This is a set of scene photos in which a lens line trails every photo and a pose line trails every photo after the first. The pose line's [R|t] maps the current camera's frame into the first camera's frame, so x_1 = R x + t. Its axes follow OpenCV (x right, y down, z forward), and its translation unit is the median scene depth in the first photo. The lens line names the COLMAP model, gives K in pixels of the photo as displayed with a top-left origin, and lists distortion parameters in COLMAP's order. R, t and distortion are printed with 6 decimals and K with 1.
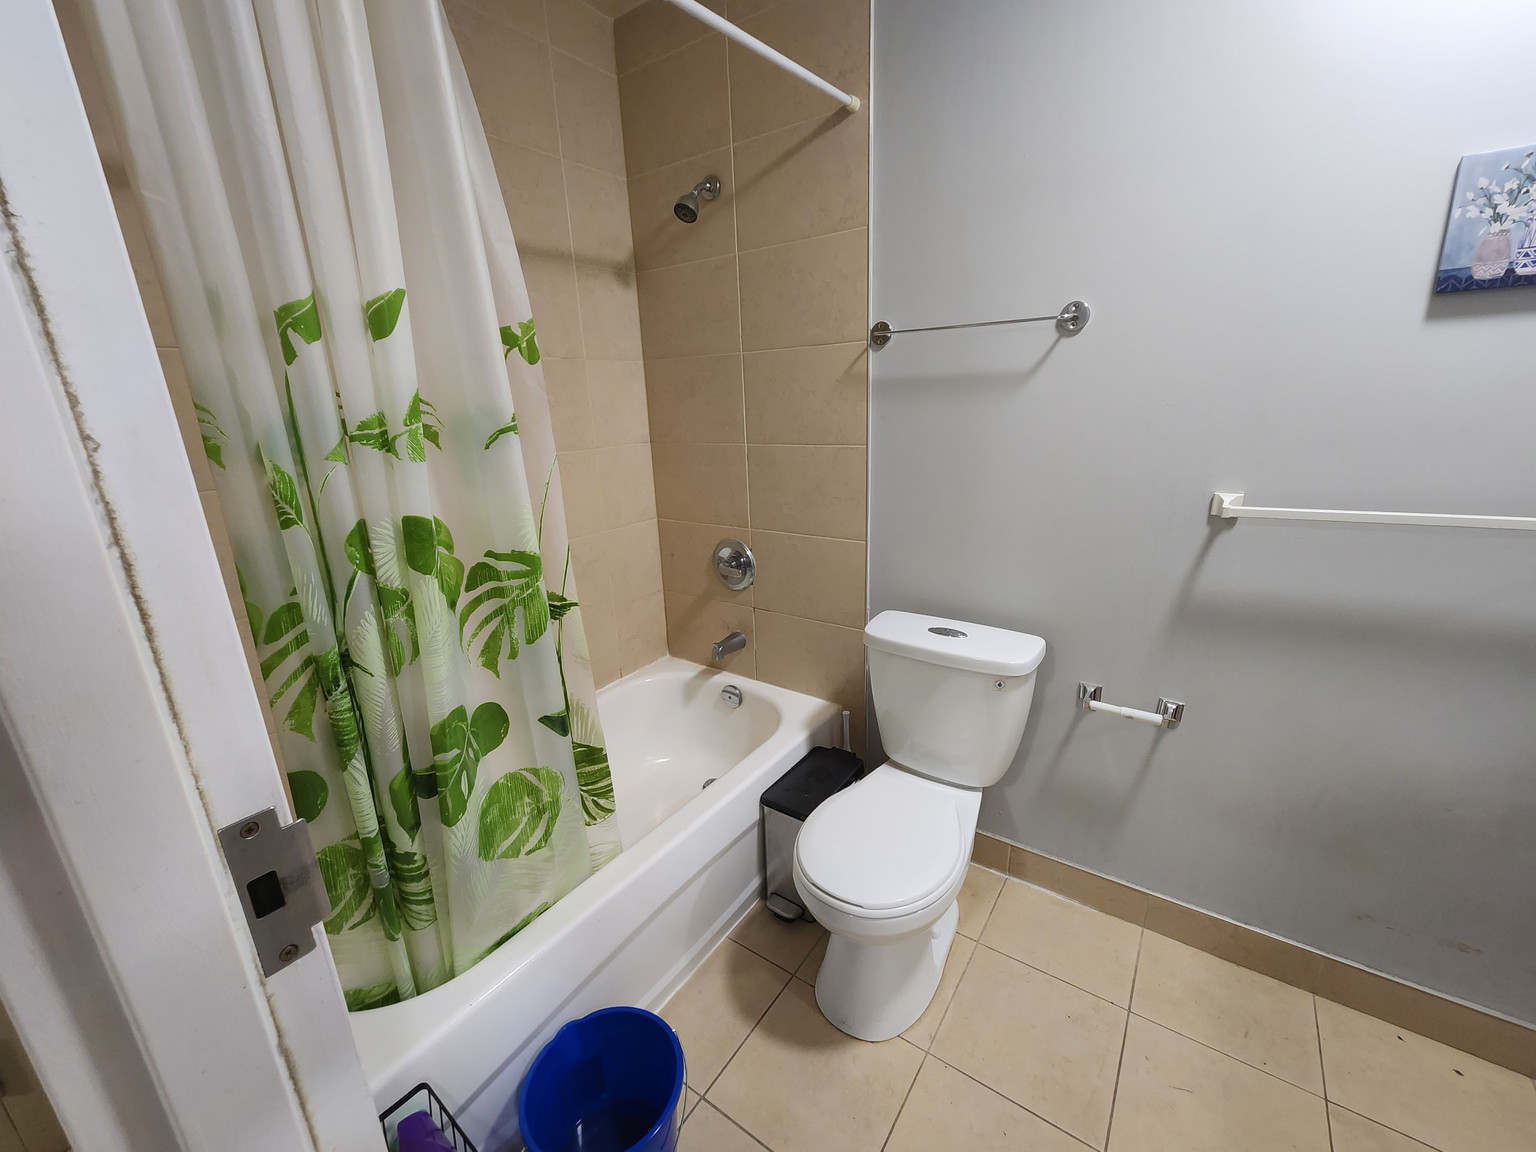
lens RADIAL K [[629.8, 0, 768.1], [0, 629.8, 579.8], [0, 0, 1]] dist [0.005106, -0.000701]
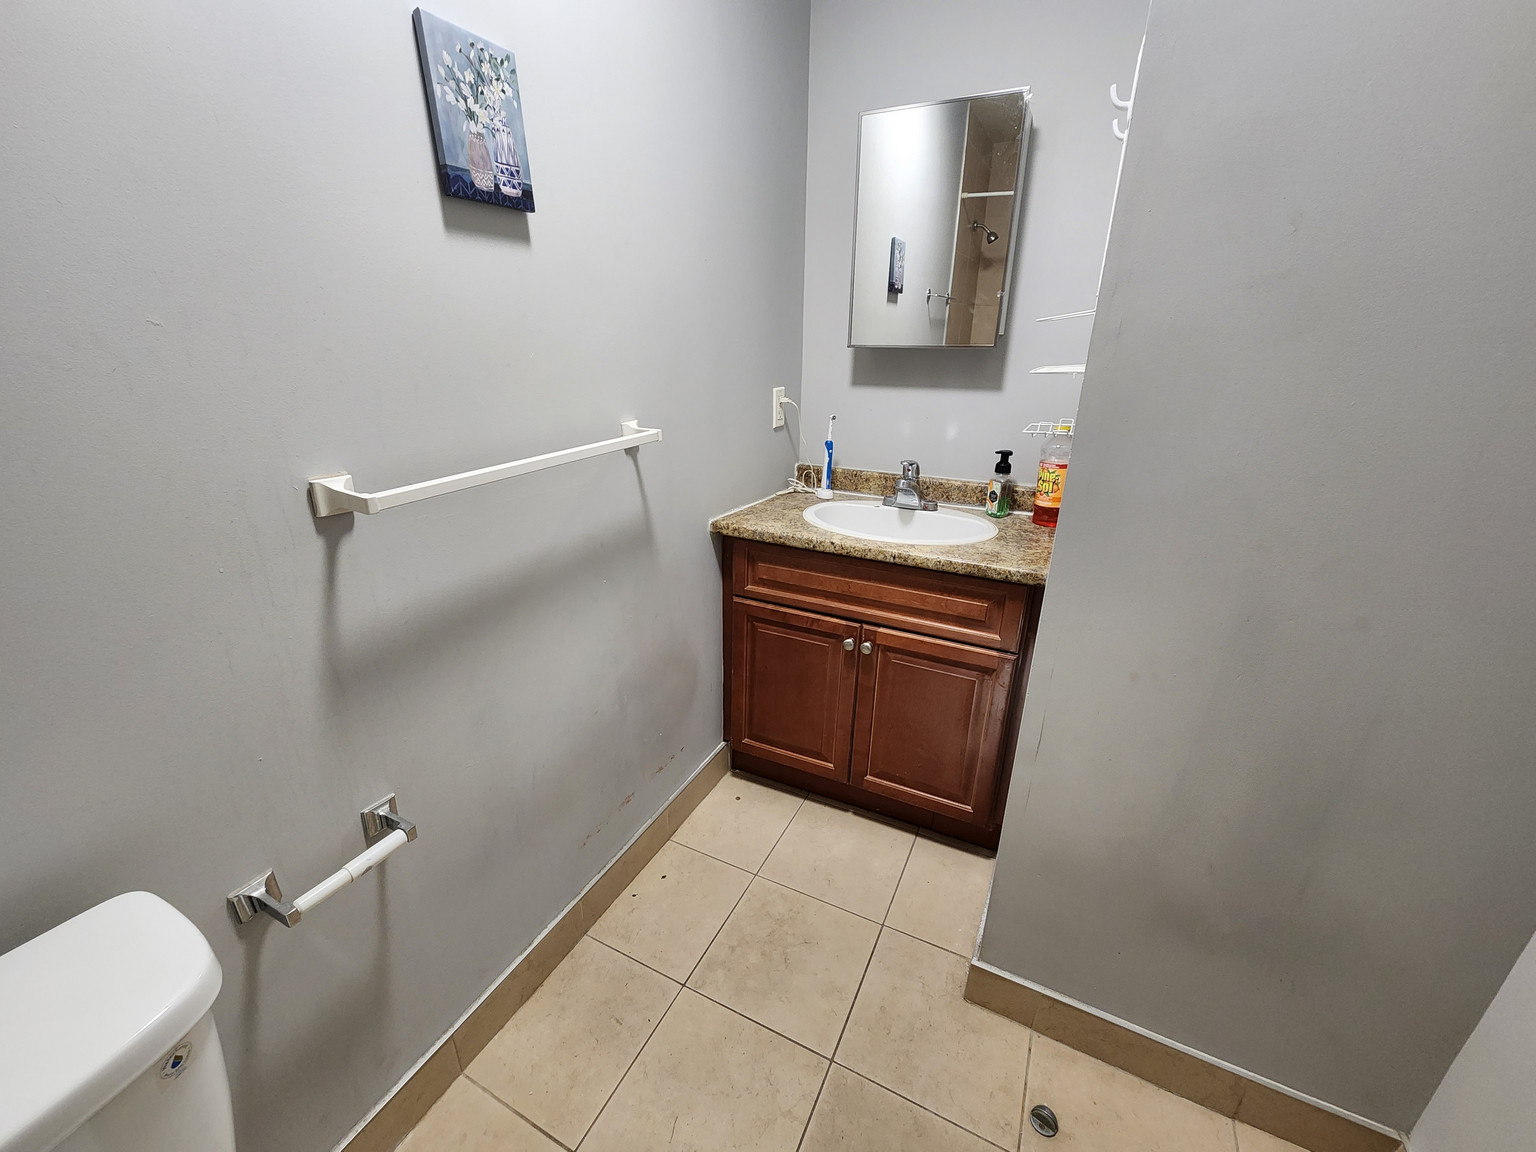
lens RADIAL K [[629.8, 0, 768.1], [0, 629.8, 579.8], [0, 0, 1]] dist [0.005106, -0.000701]
pose [[-0.152262, -0.320652, 0.934879, 0.067019], [0.276676, 0.894260, 0.351781, -0.186993], [-0.948824, 0.312221, -0.047445, 0.835729]]
